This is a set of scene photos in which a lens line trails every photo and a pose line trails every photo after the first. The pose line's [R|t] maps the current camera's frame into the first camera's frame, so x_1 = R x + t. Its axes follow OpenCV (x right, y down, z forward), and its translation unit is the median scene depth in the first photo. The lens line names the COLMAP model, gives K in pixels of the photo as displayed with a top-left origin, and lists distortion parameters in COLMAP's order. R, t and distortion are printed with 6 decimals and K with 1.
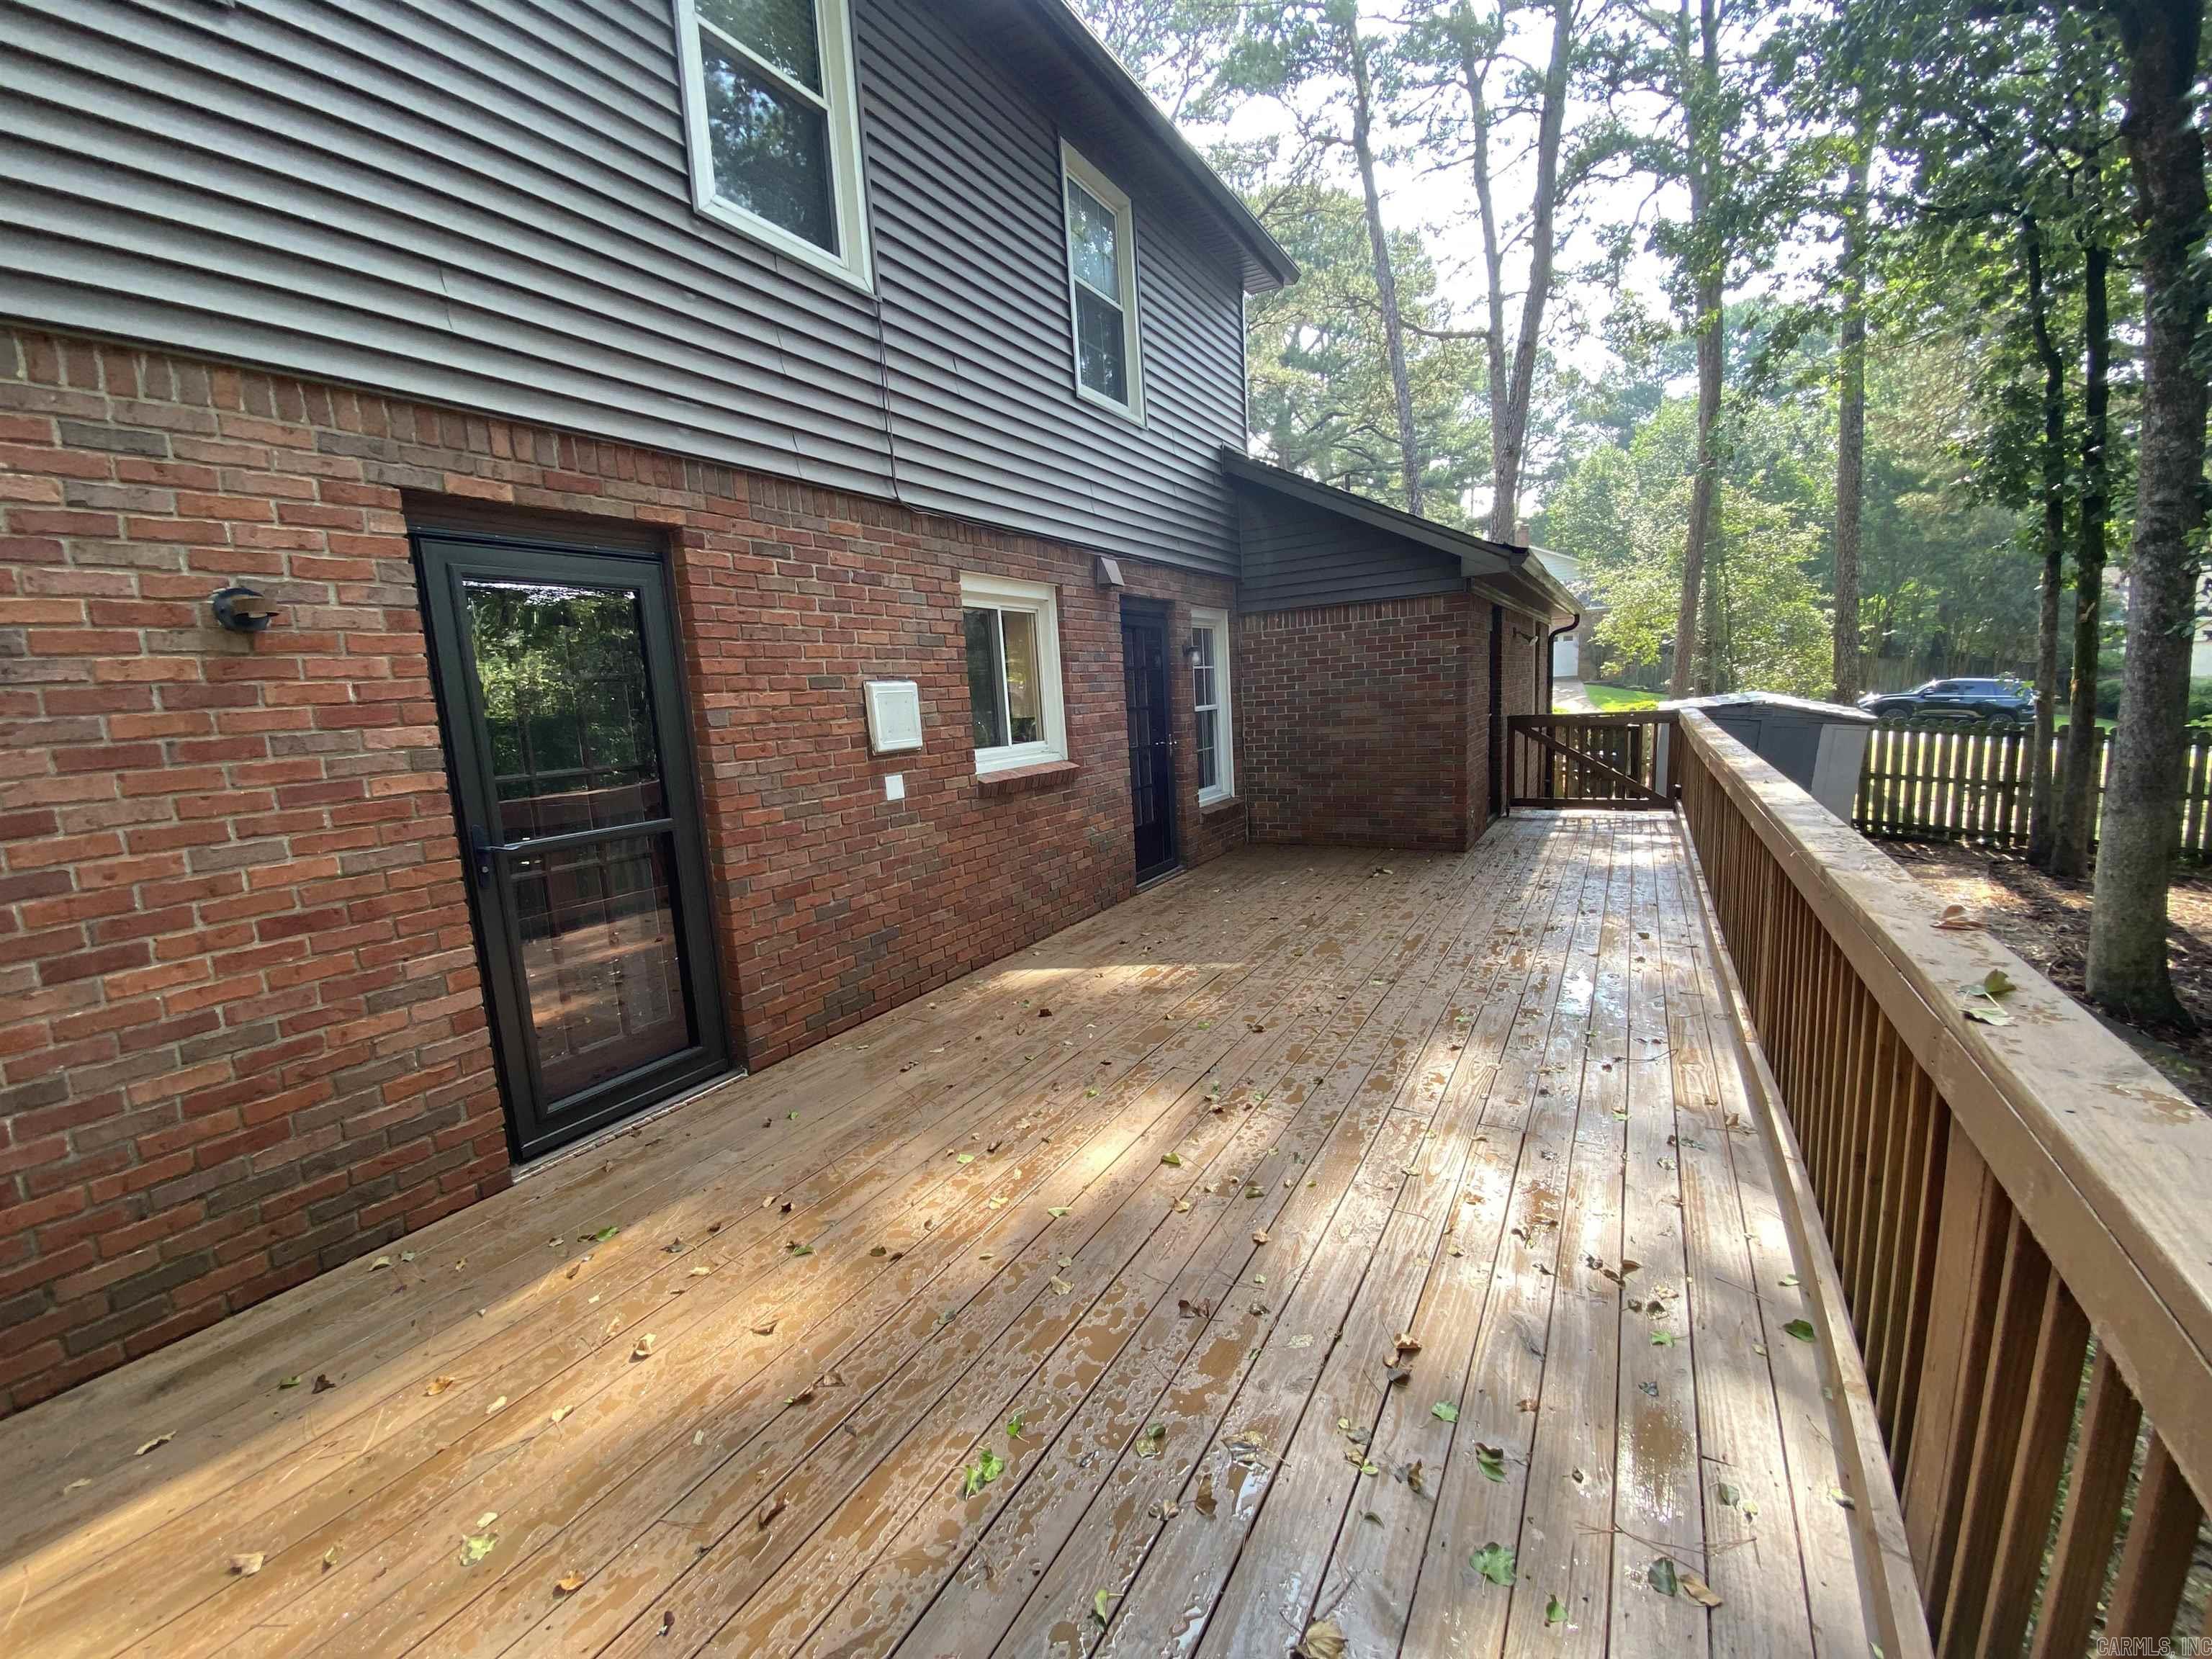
lens RADIAL K [[867.5, 0, 1106.0], [0, 867.5, 829.5], [0, 0, 1]] dist [0.013196, -0.000051]
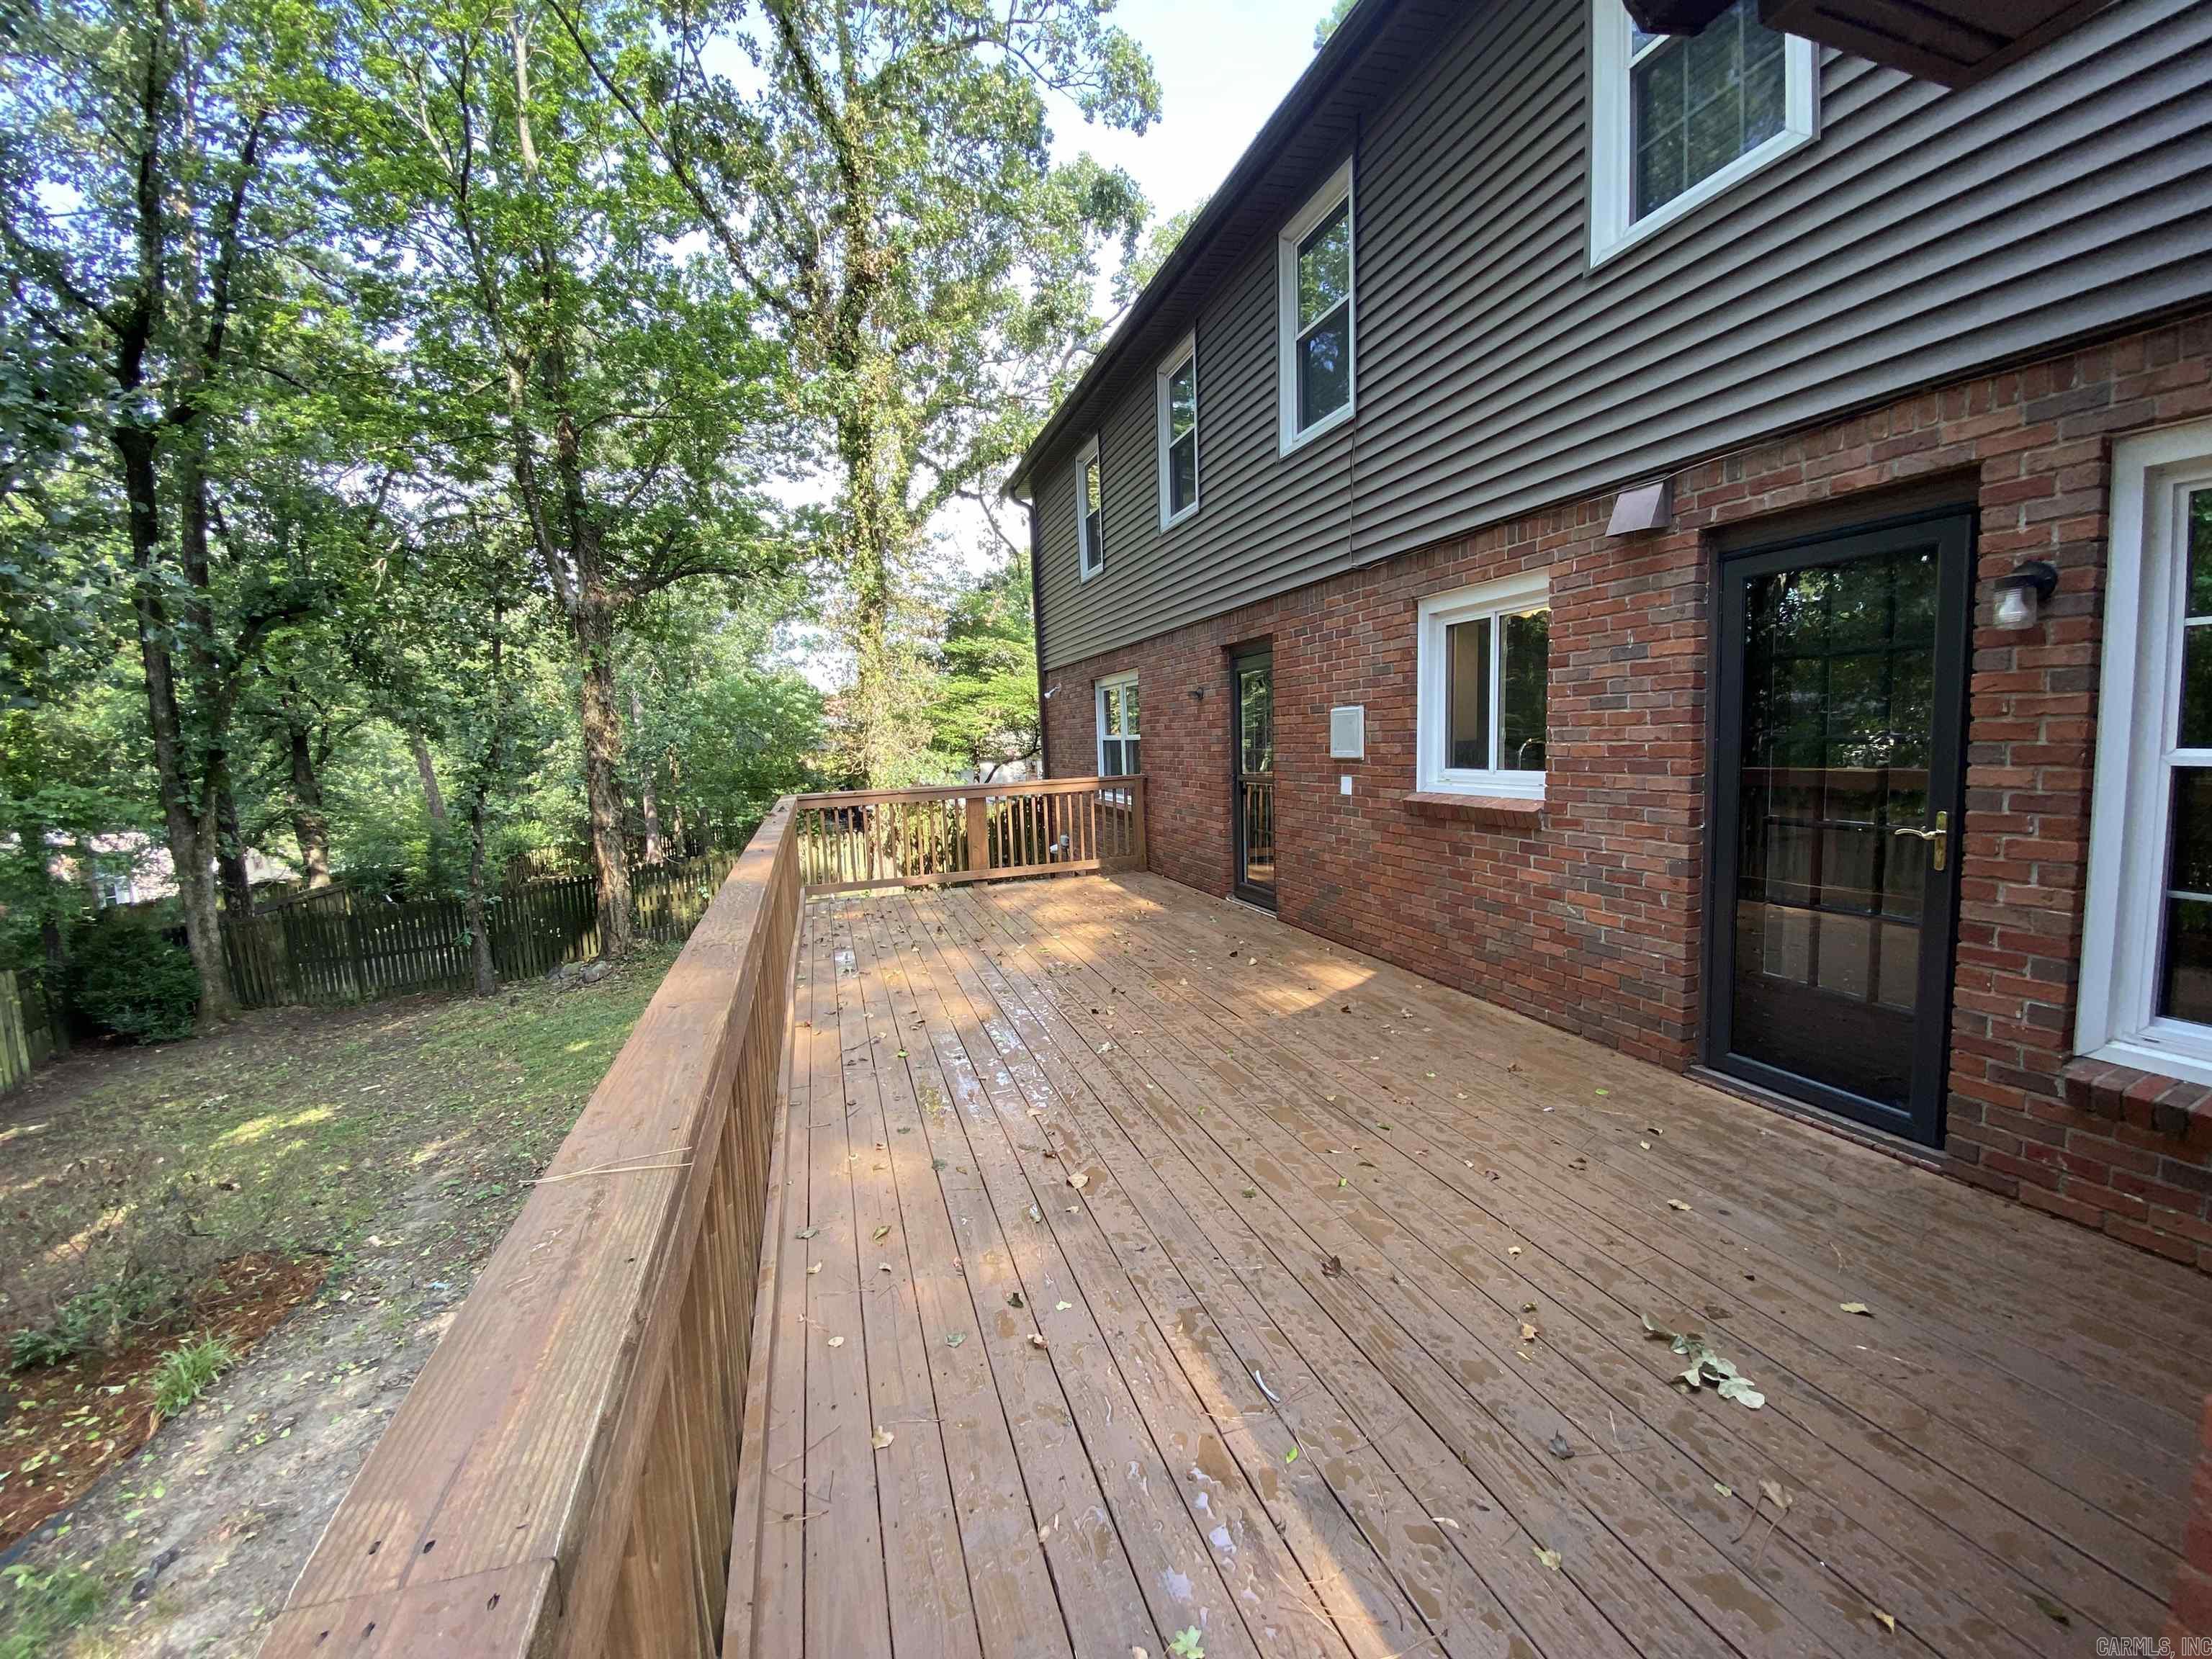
lens RADIAL K [[914.3, 0, 1106.0], [0, 914.3, 829.5], [0, 0, 1]] dist [0.024058, 0.000027]
pose [[-0.664761, 0.165964, -0.728388, 0.975642], [-0.028791, 0.968595, 0.246971, -0.300860], [0.746501, 0.185147, -0.639106, 1.536891]]
